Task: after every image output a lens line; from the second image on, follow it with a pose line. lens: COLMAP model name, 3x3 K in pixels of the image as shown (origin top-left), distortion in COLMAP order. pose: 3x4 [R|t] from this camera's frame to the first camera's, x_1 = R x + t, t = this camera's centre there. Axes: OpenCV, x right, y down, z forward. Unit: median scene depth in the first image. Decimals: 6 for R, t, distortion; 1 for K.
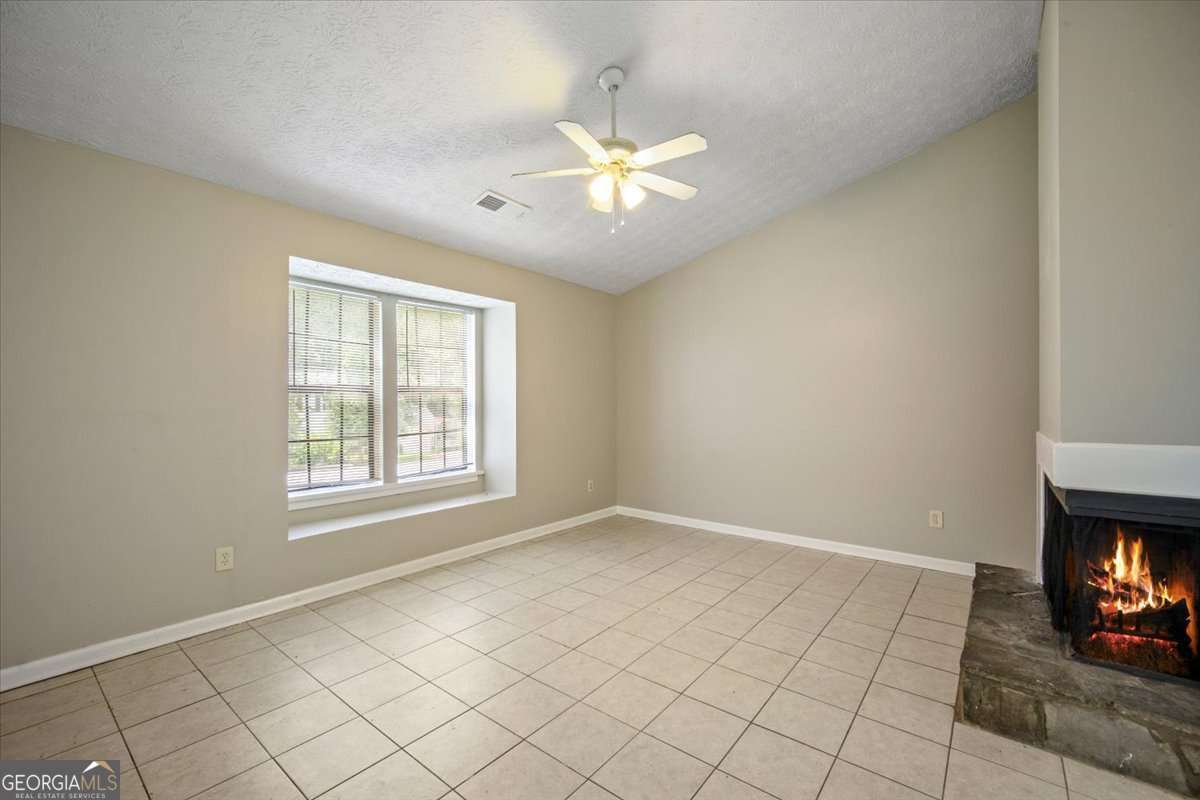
lens RADIAL K [[502.3, 0, 600.0], [0, 502.3, 400.0], [0, 0, 1]] dist [-0.000175, 0.000529]
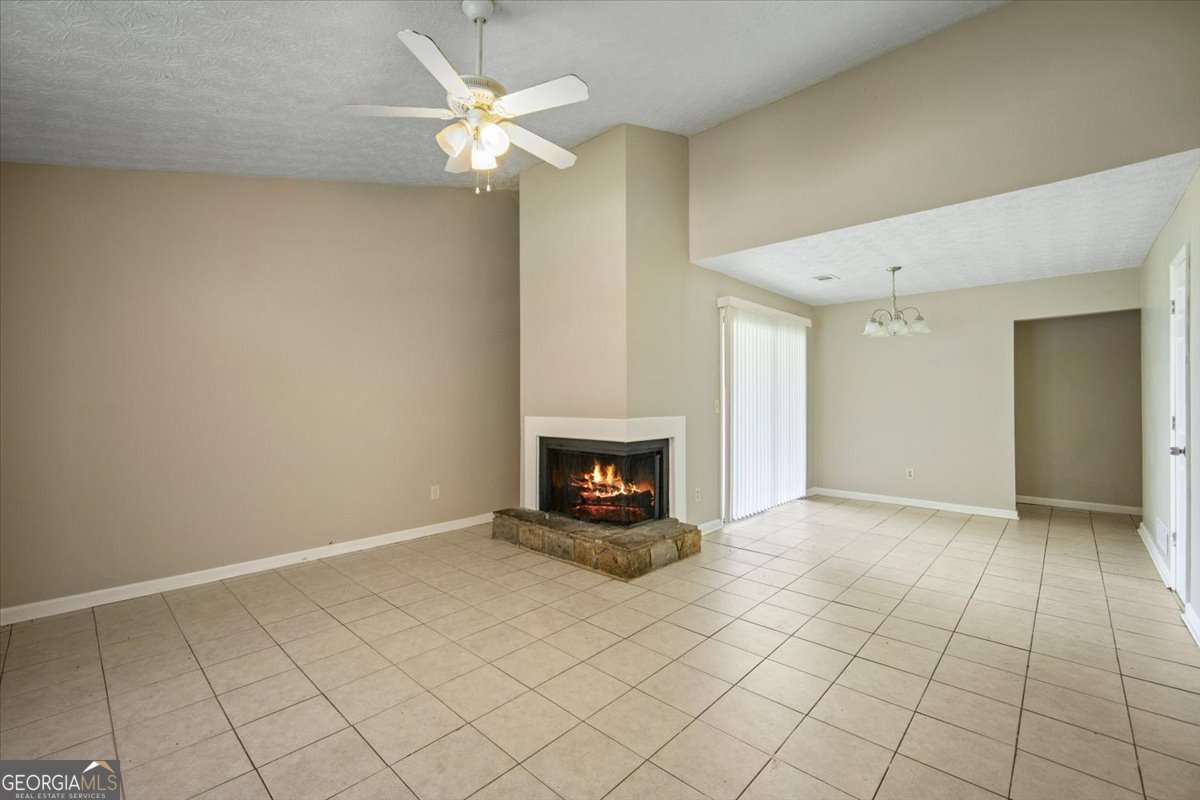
lens RADIAL K [[502.3, 0, 600.0], [0, 502.3, 400.0], [0, 0, 1]] dist [-0.000175, 0.000529]
pose [[0.072689, -0.001124, 0.997354, -0.850646], [-0.003992, 0.999991, 0.001418, 0.009152], [-0.997347, -0.004085, 0.072683, 0.809047]]
